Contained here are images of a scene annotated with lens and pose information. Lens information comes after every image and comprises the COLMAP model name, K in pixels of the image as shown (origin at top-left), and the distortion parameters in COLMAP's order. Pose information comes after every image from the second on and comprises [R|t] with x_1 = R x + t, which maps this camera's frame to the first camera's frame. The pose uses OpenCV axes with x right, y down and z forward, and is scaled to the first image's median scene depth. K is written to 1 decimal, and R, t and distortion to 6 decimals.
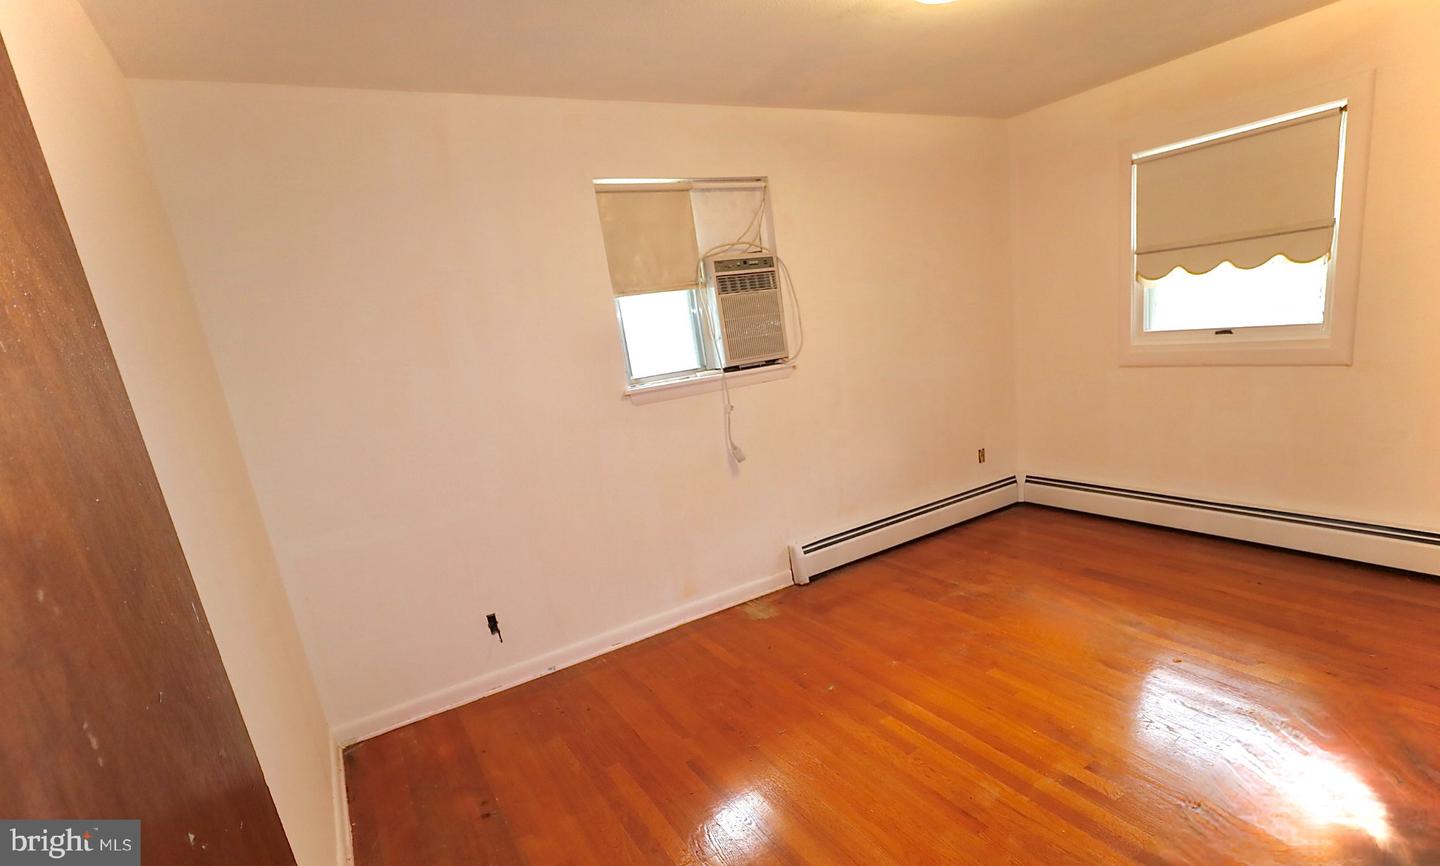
lens RADIAL K [[716.1, 0, 804.4], [0, 716.1, 508.9], [0, 0, 1]] dist [0.002161, 0.000180]
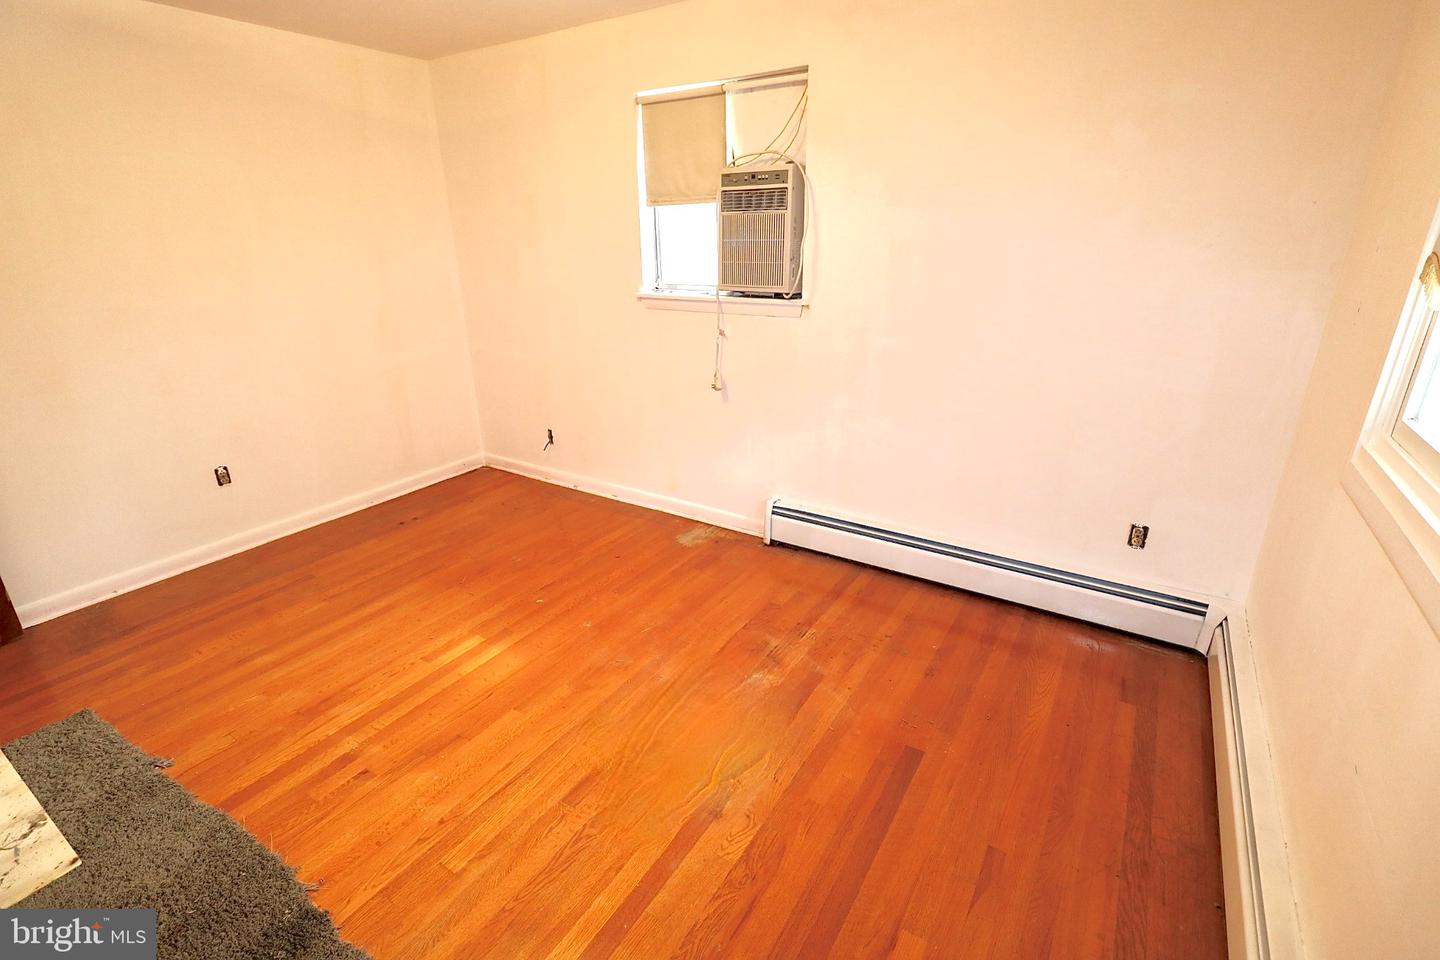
lens RADIAL K [[664.4, 0, 720.0], [0, 664.4, 480.0], [0, 0, 1]] dist [-0.000953, -0.000694]
pose [[0.379575, 0.426233, -0.821126, 0.739383], [-0.280826, 0.898755, 0.336714, -0.274102], [0.881510, 0.102785, 0.460842, 0.629848]]
